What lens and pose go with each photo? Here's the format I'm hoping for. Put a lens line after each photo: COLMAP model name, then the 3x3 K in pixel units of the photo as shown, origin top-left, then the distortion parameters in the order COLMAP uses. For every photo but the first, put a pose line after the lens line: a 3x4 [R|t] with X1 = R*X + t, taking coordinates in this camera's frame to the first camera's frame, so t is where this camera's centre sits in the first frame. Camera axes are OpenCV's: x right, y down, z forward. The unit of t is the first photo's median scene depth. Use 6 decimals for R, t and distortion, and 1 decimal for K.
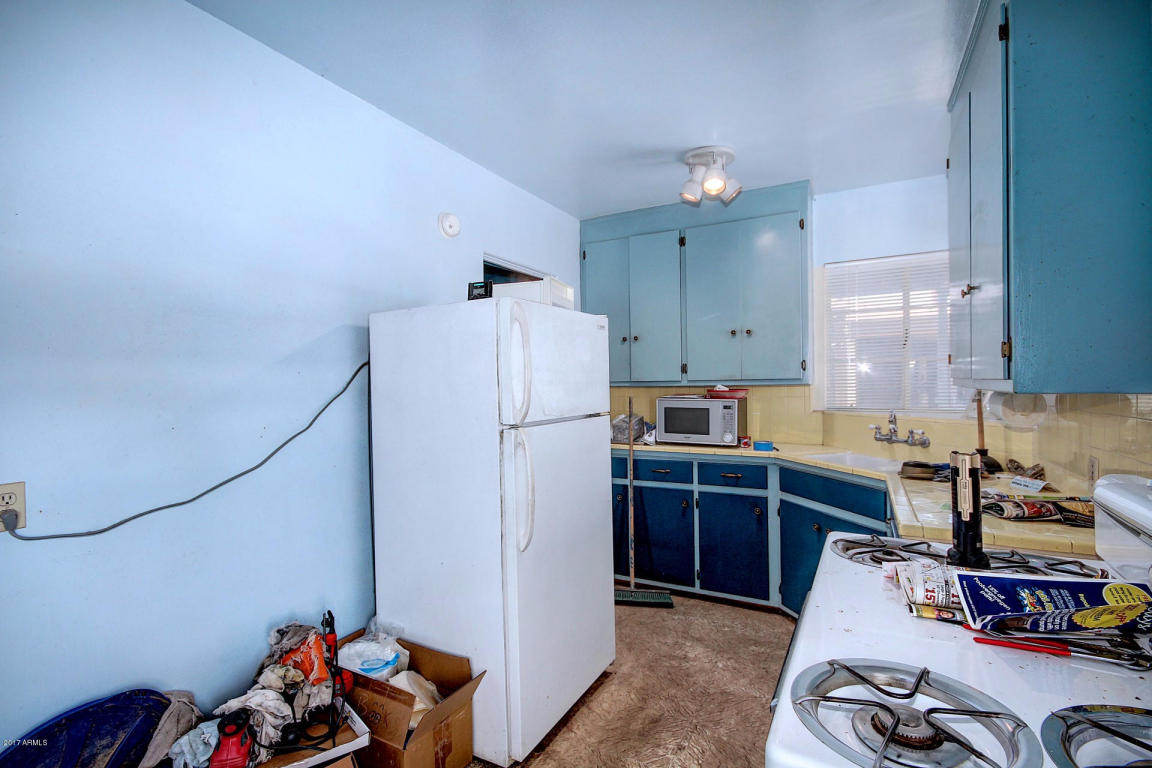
lens RADIAL K [[529.0, 0, 580.4], [0, 529.0, 386.3], [0, 0, 1]] dist [0.004999, -0.001237]
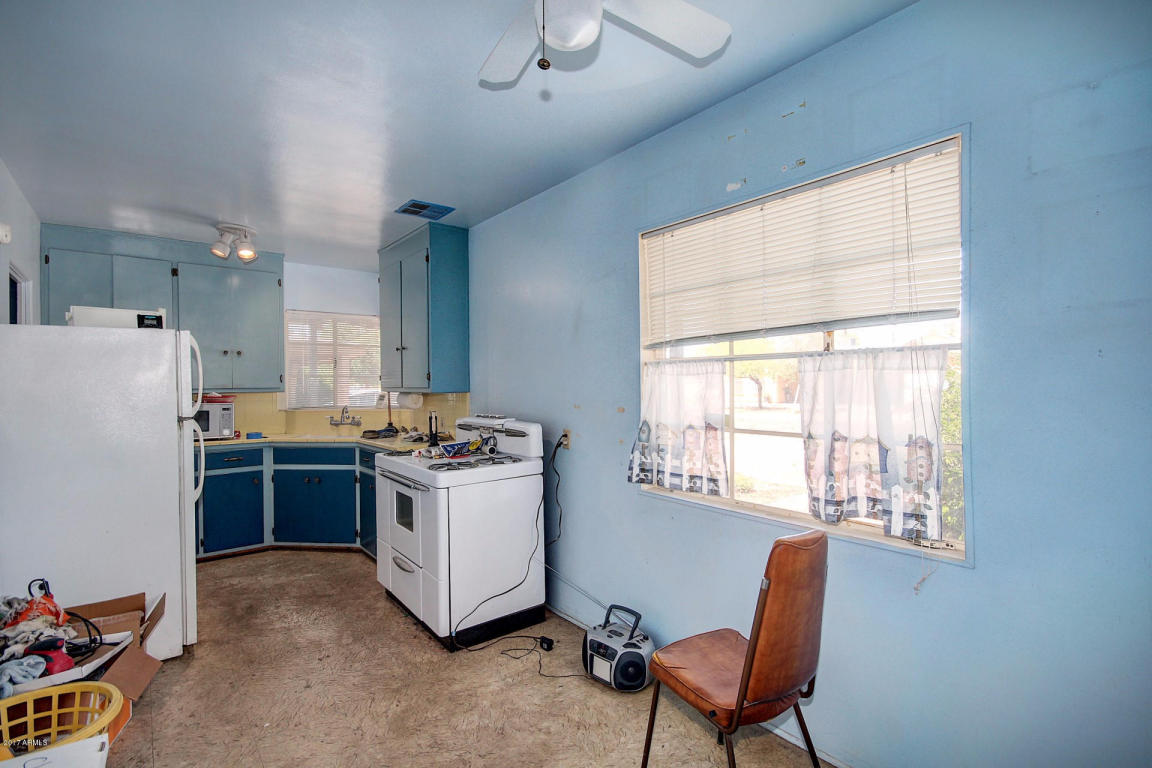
lens RADIAL K [[529.0, 0, 575.5], [0, 529.0, 385.5], [0, 0, 1]] dist [0.004999, -0.001237]
pose [[0.394670, 0.008757, 0.918781, -0.643810], [0.012020, 0.999820, -0.014693, 0.011946], [-0.918744, 0.016843, 0.394494, -0.350474]]
